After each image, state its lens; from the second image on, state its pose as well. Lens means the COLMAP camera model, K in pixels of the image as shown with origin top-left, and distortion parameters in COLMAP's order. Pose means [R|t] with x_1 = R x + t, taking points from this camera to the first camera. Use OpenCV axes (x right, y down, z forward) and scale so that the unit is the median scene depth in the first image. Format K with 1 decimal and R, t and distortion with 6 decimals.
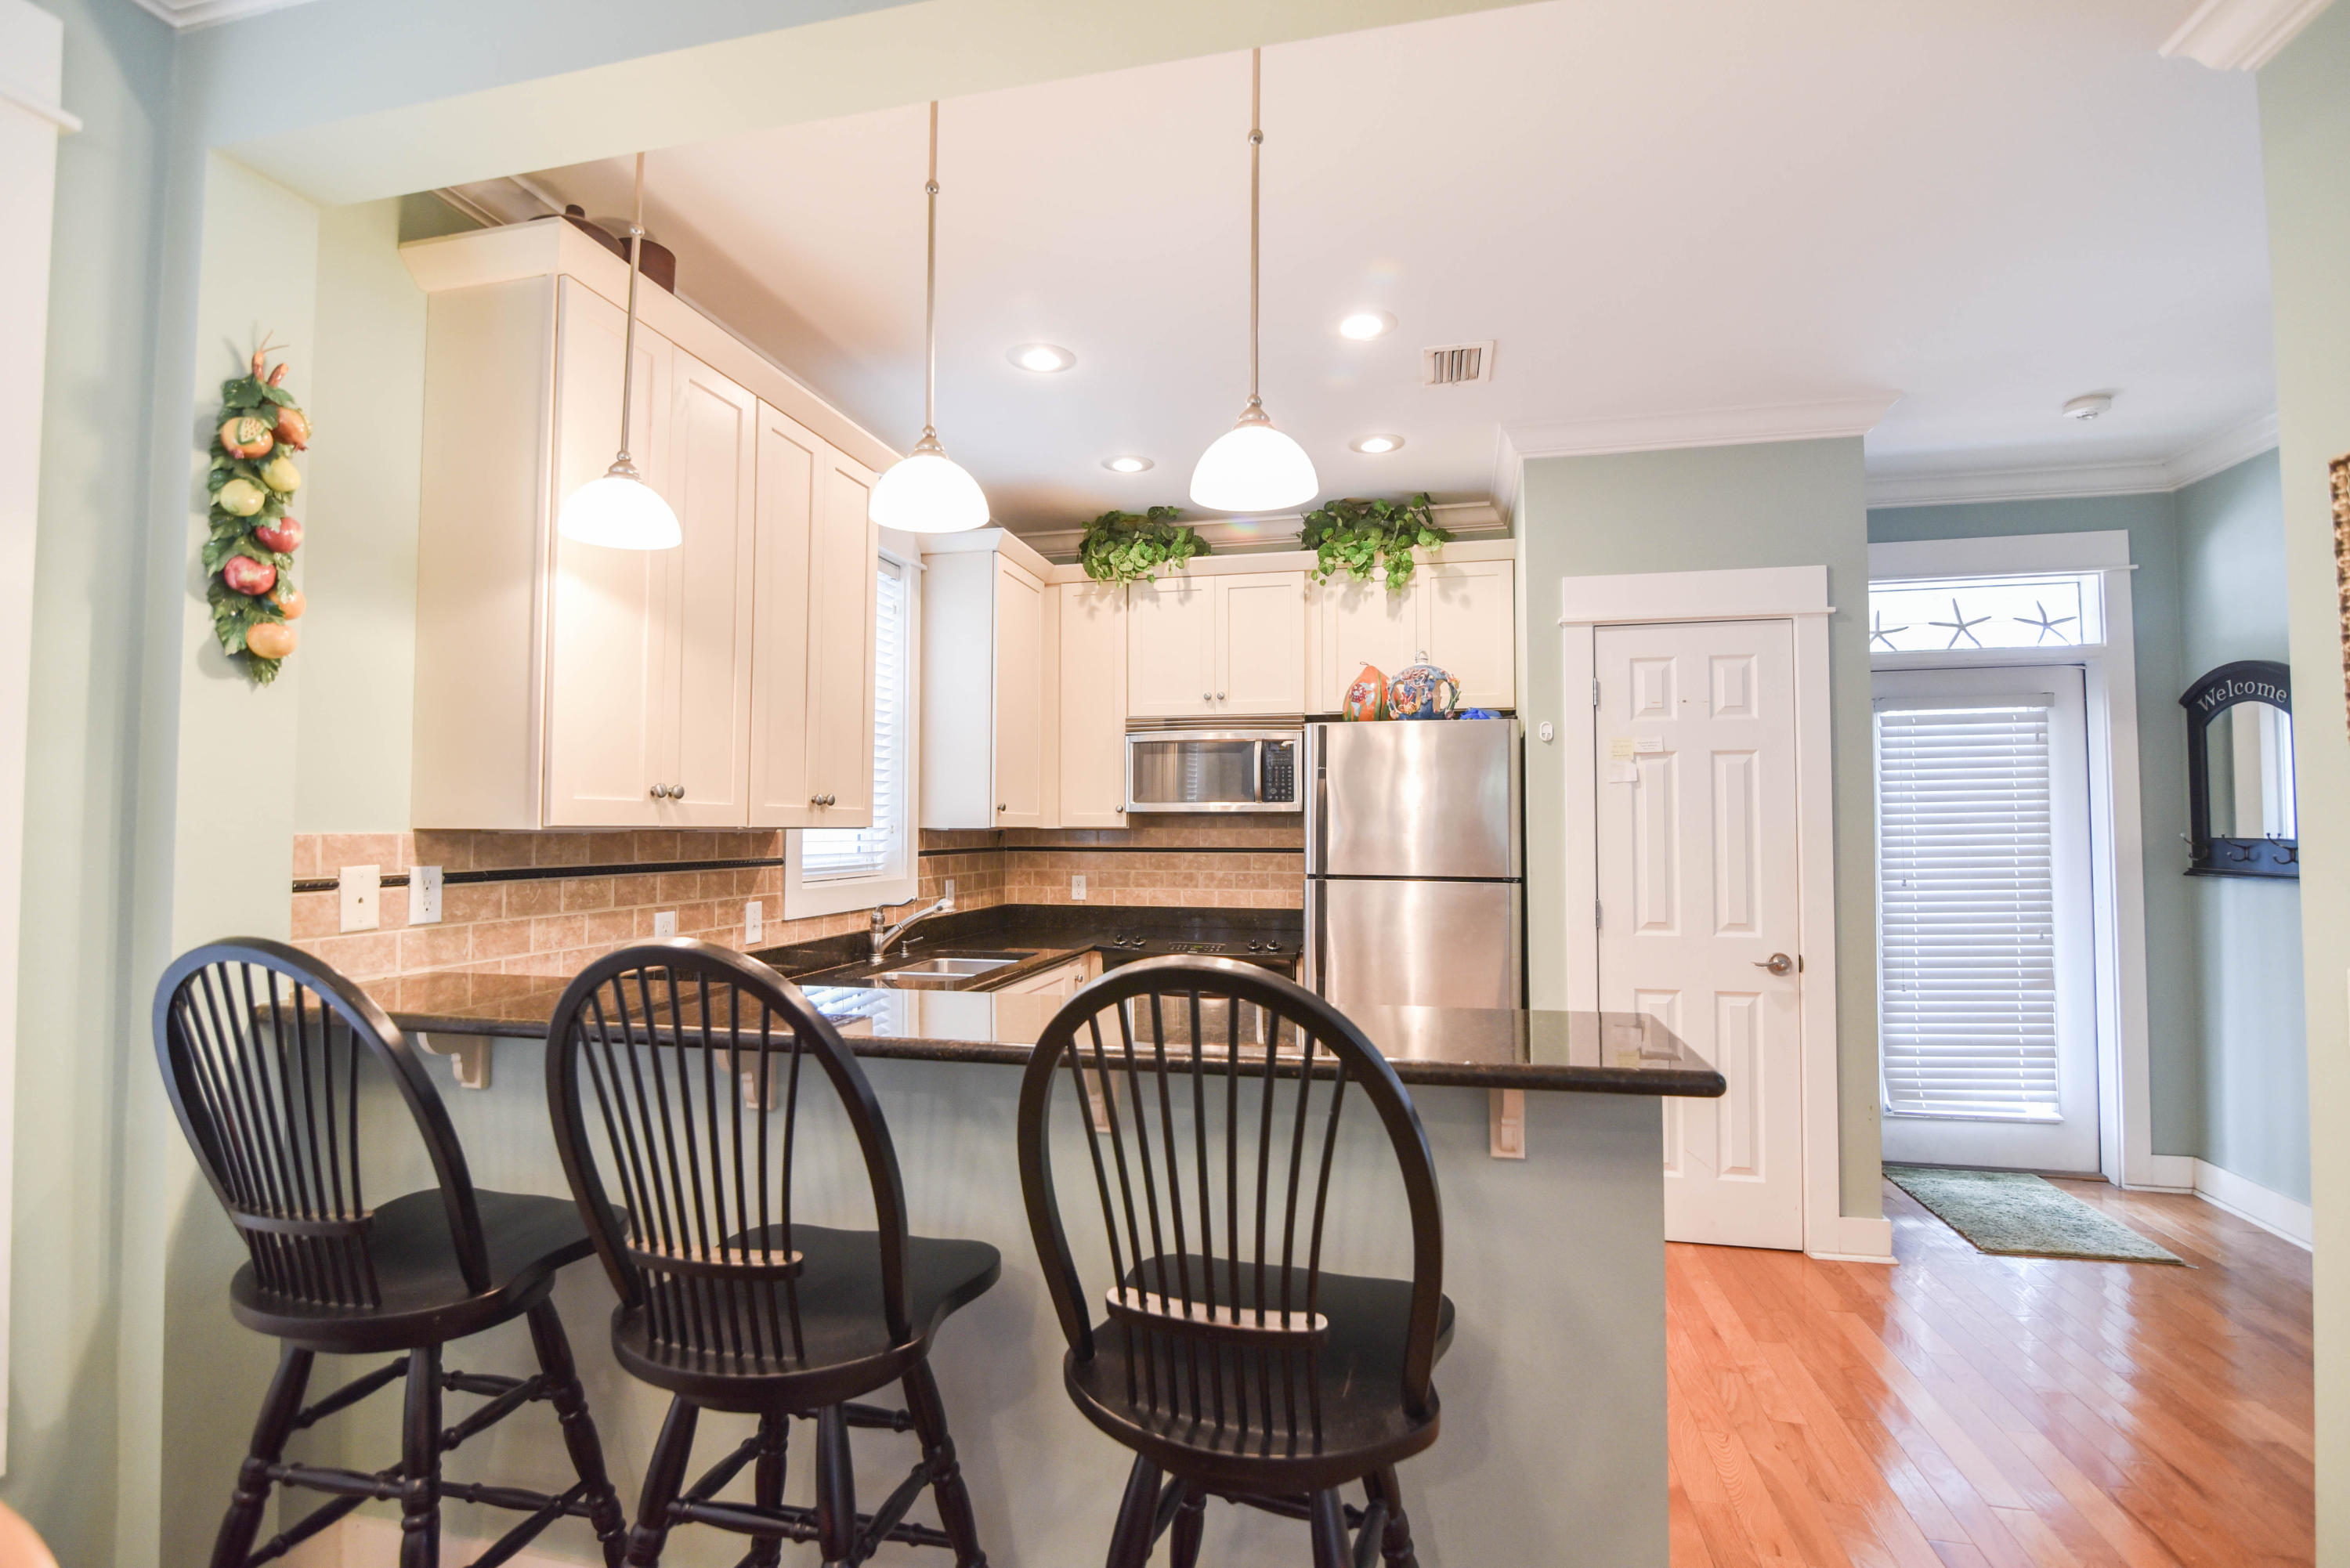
lens RADIAL K [[1086.1, 0, 1173.5], [0, 1086.1, 786.9], [0, 0, 1]] dist [-0.008432, -0.000570]
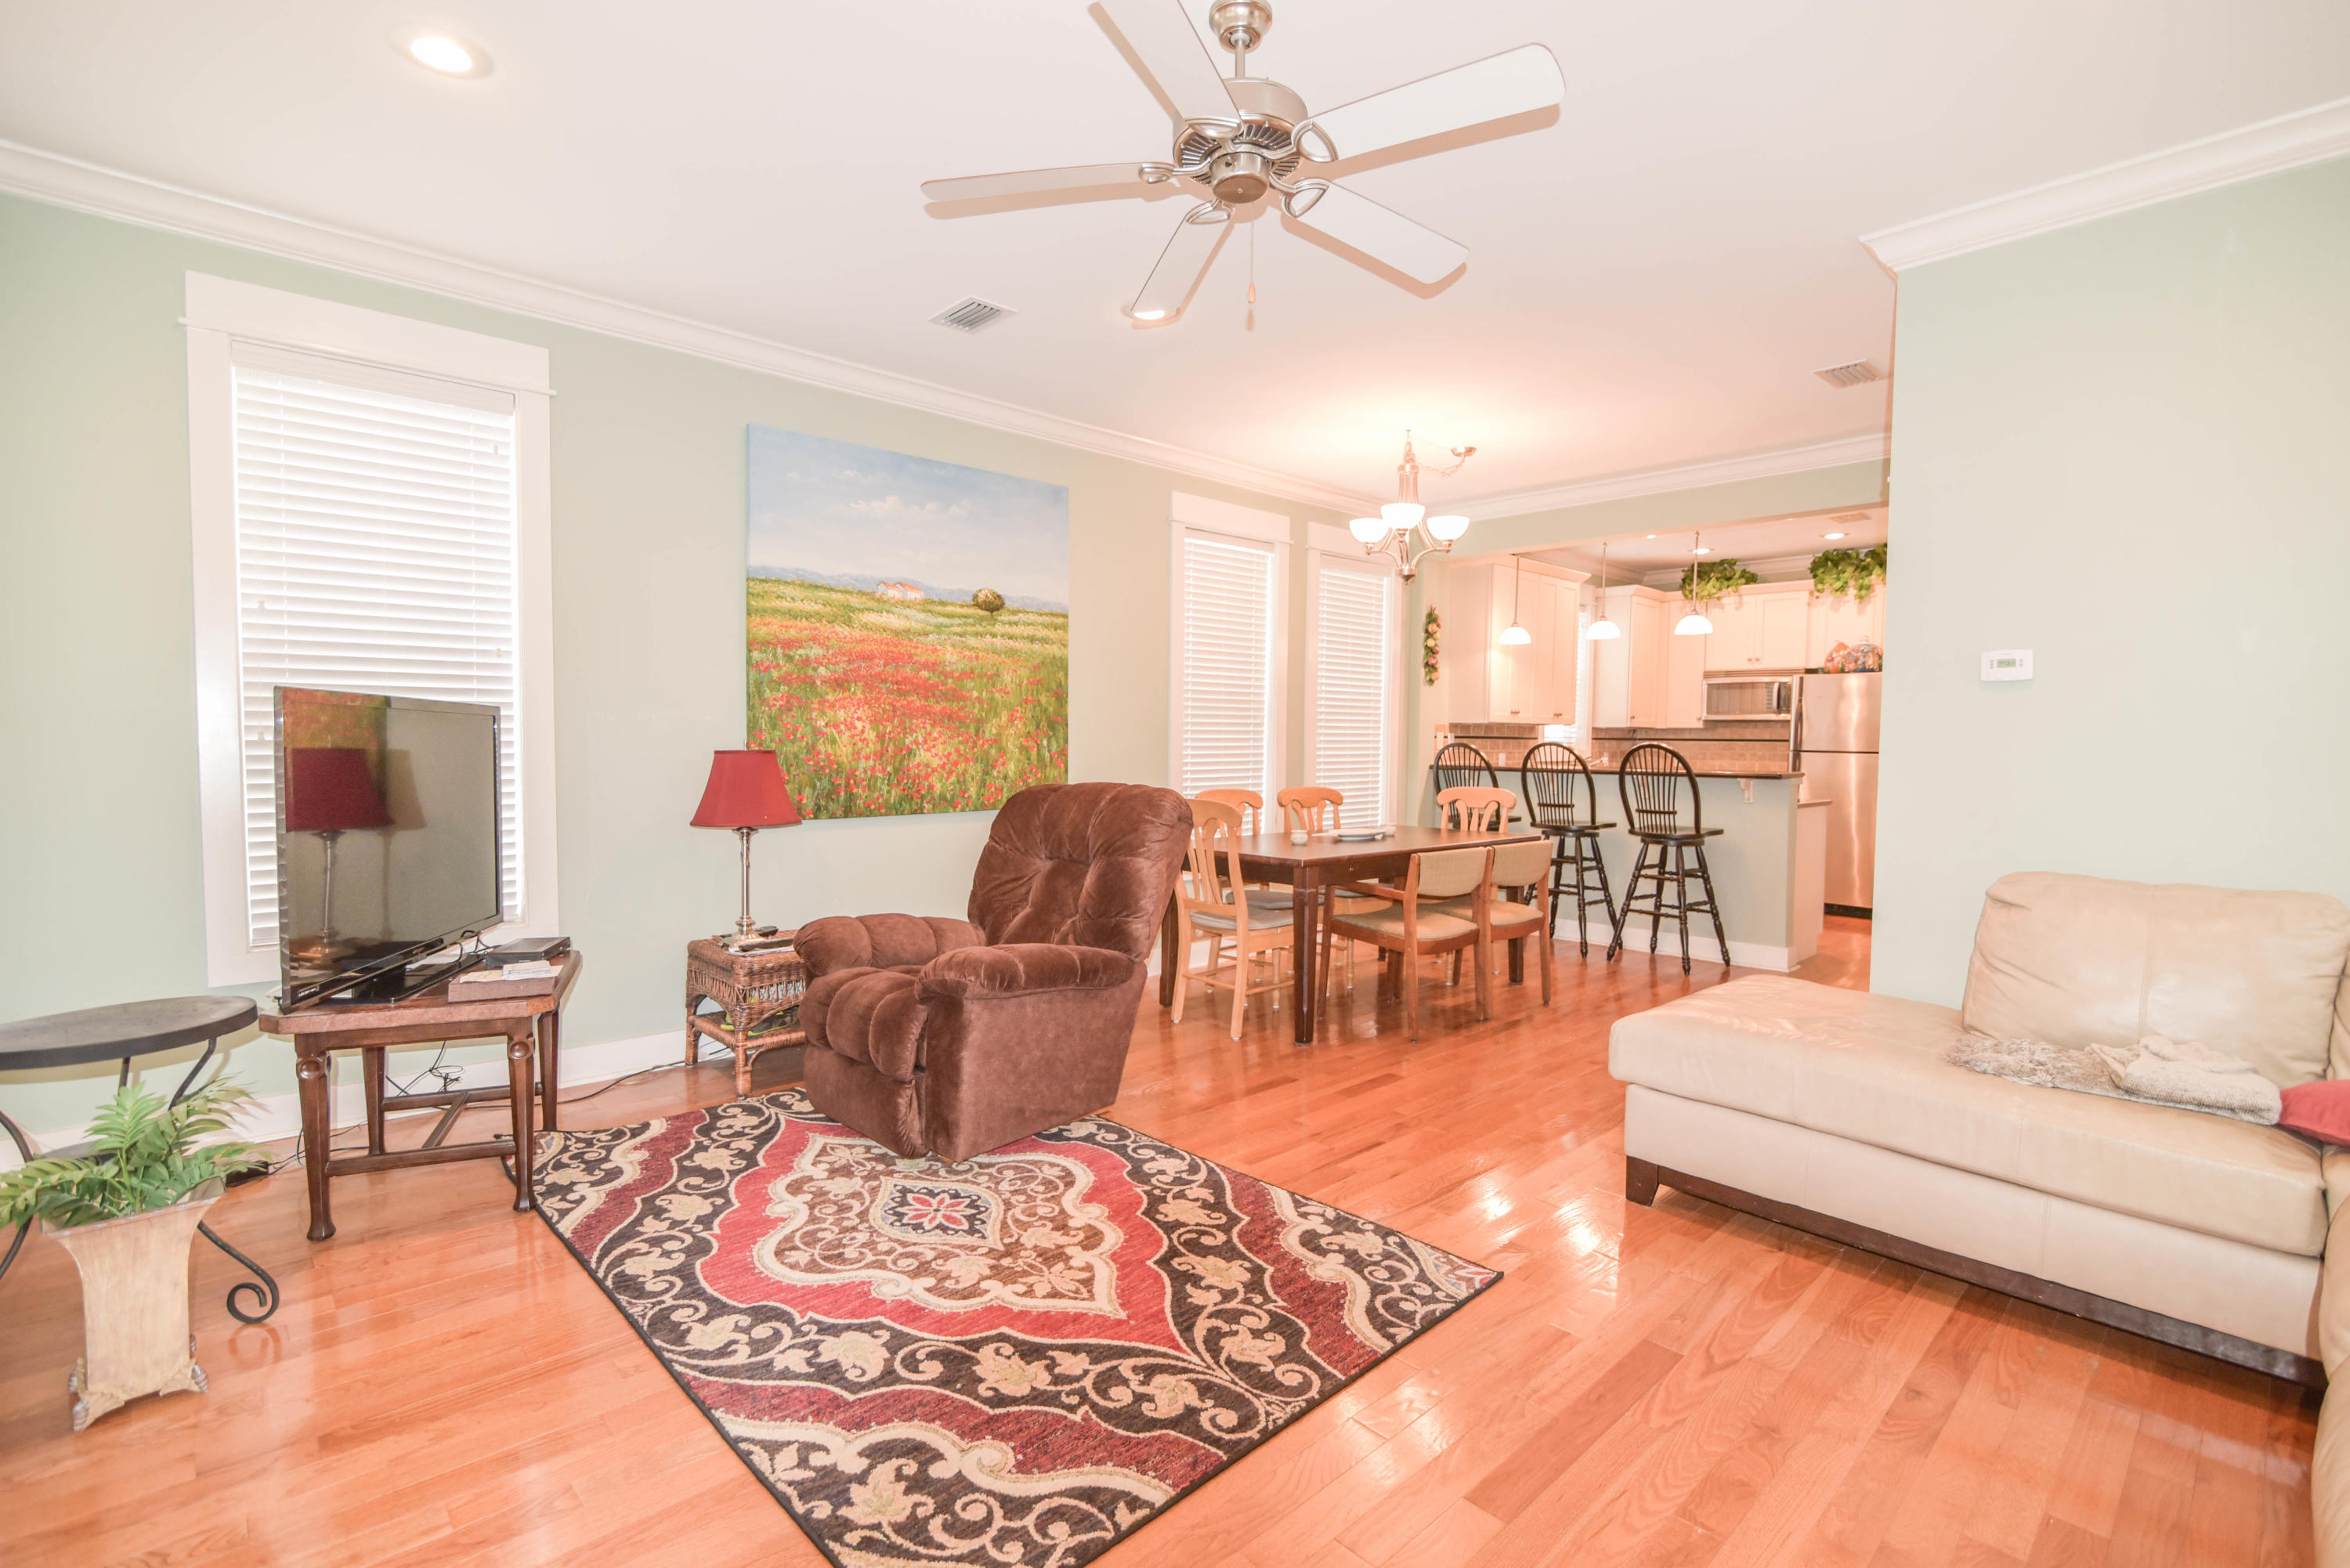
lens RADIAL K [[1086.1, 0, 1180.8], [0, 1086.1, 787.2], [0, 0, 1]] dist [-0.008432, -0.000570]
pose [[0.837057, 0.034332, -0.546038, 0.260700], [0.010321, 0.996861, 0.078498, -0.019728], [0.547019, -0.071343, 0.834075, -1.243132]]
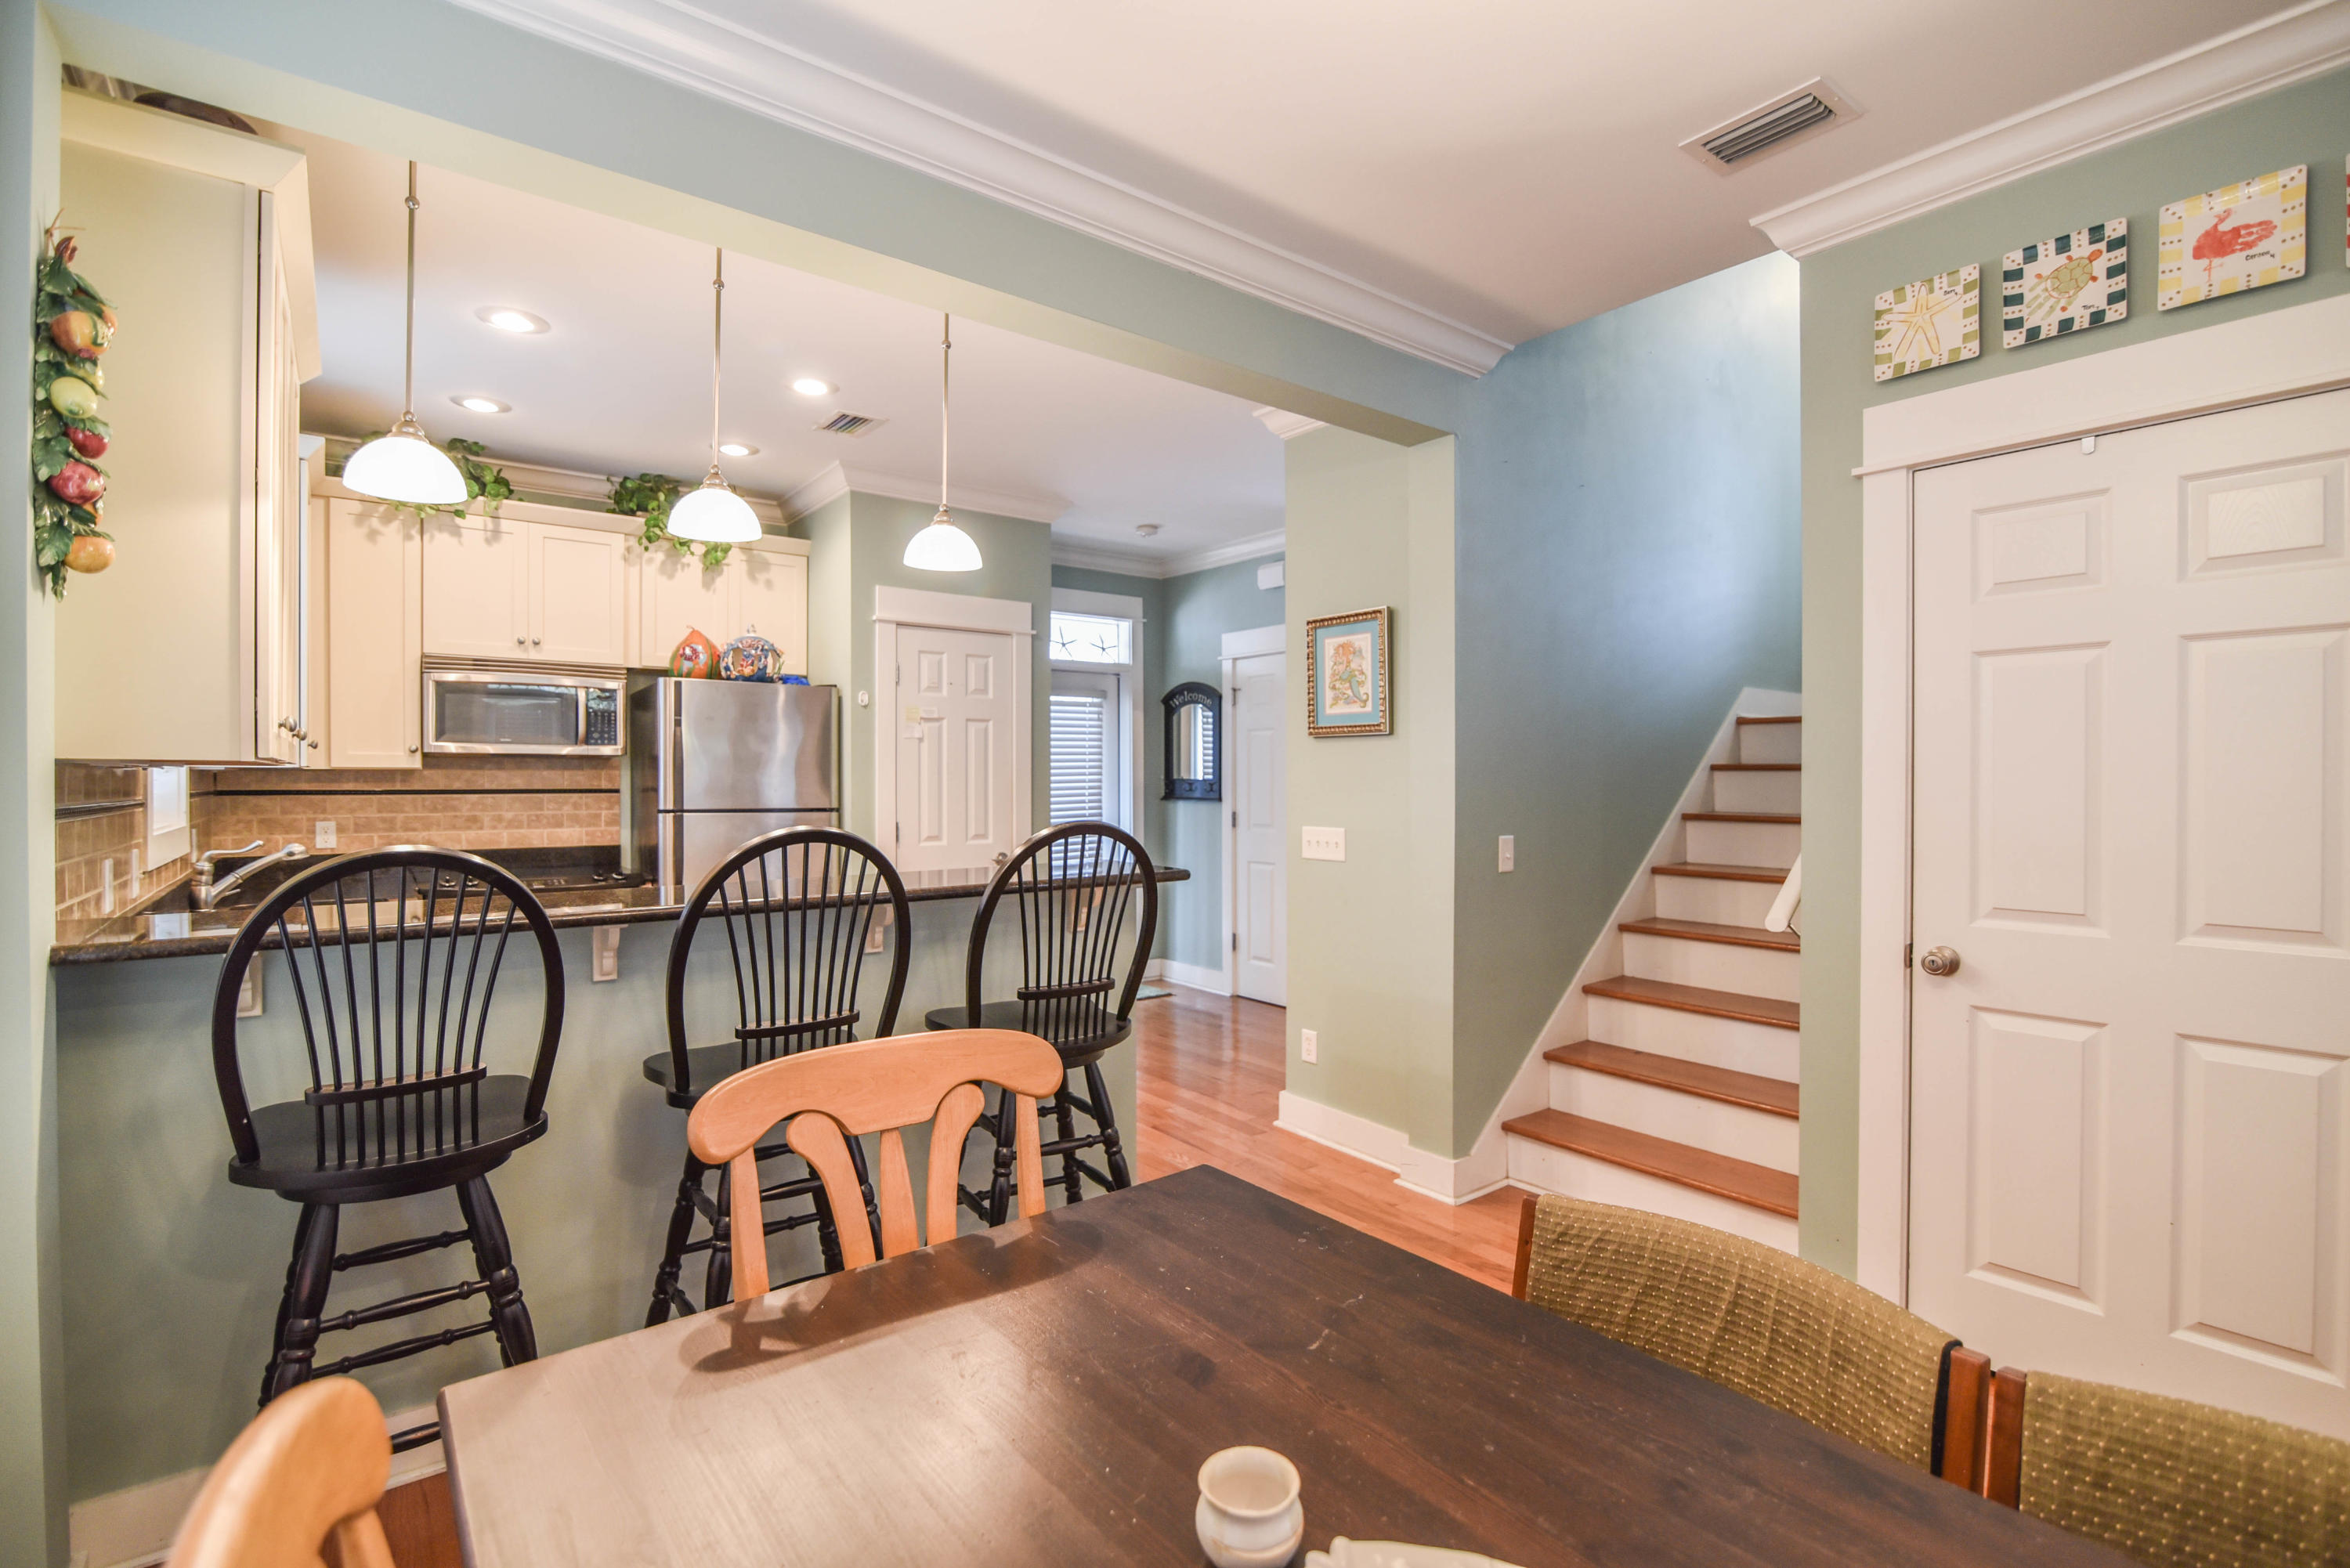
lens RADIAL K [[1086.1, 0, 1176.3], [0, 1086.1, 785.3], [0, 0, 1]] dist [-0.008432, -0.000570]
pose [[0.636460, -0.003337, 0.771303, -0.389433], [-0.030237, 0.999114, 0.029274, 0.004582], [-0.770717, -0.041953, 0.635795, -0.137276]]
